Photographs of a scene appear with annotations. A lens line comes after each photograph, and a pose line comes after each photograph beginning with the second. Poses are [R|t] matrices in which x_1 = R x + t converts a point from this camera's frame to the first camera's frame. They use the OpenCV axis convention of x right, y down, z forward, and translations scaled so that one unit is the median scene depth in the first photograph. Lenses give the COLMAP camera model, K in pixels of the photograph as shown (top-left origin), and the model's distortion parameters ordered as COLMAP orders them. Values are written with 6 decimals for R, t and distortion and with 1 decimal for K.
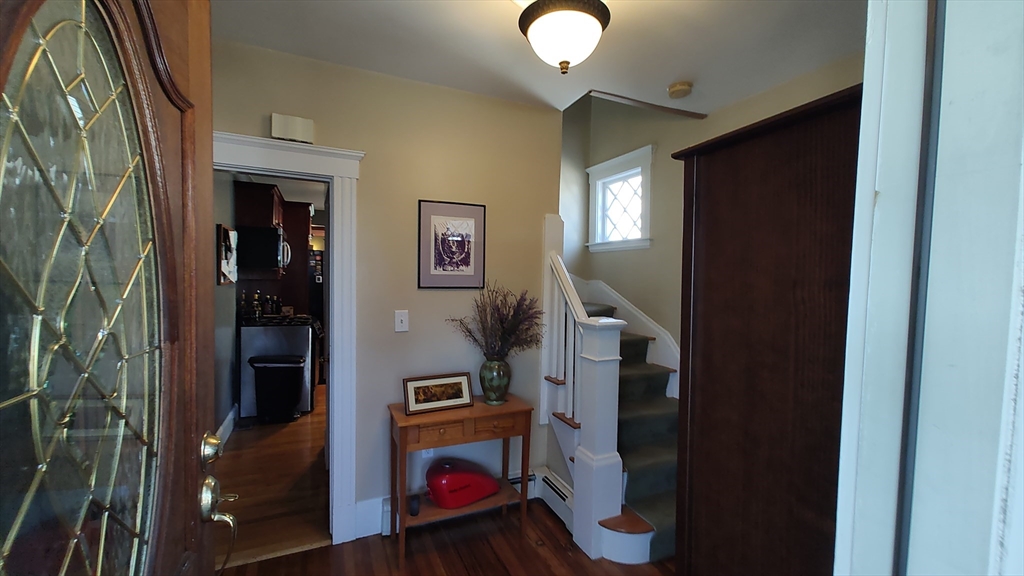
lens RADIAL K [[425.2, 0, 512.4], [0, 425.2, 287.5], [0, 0, 1]] dist [0.003508, -0.000792]
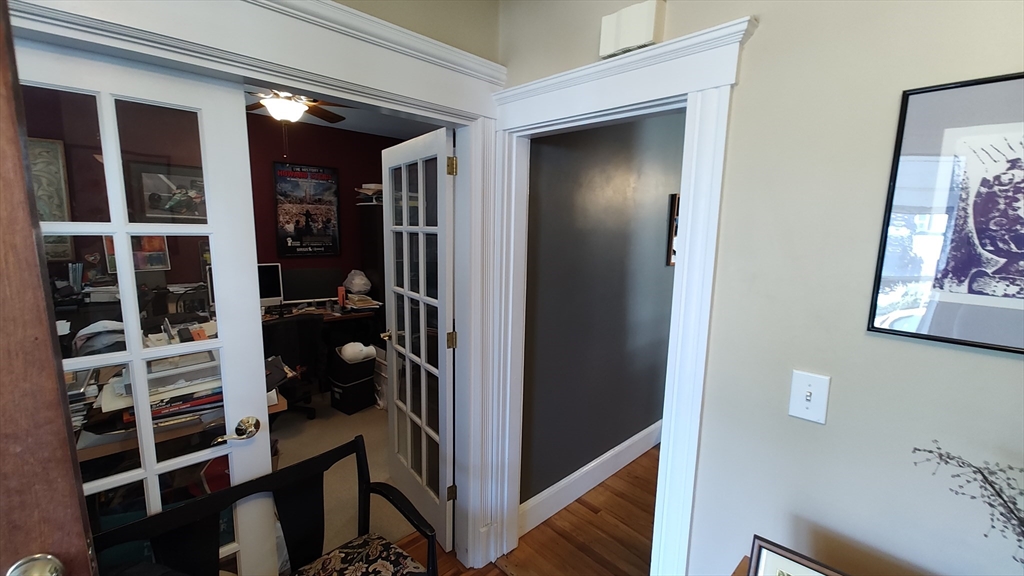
lens RADIAL K [[425.2, 0, 512.0], [0, 425.2, 288.0], [0, 0, 1]] dist [0.003508, -0.000792]
pose [[0.318743, 0.134435, -0.938259, 0.035920], [-0.050659, 0.990892, 0.124766, -0.068681], [0.946486, 0.007762, 0.322650, 0.565978]]
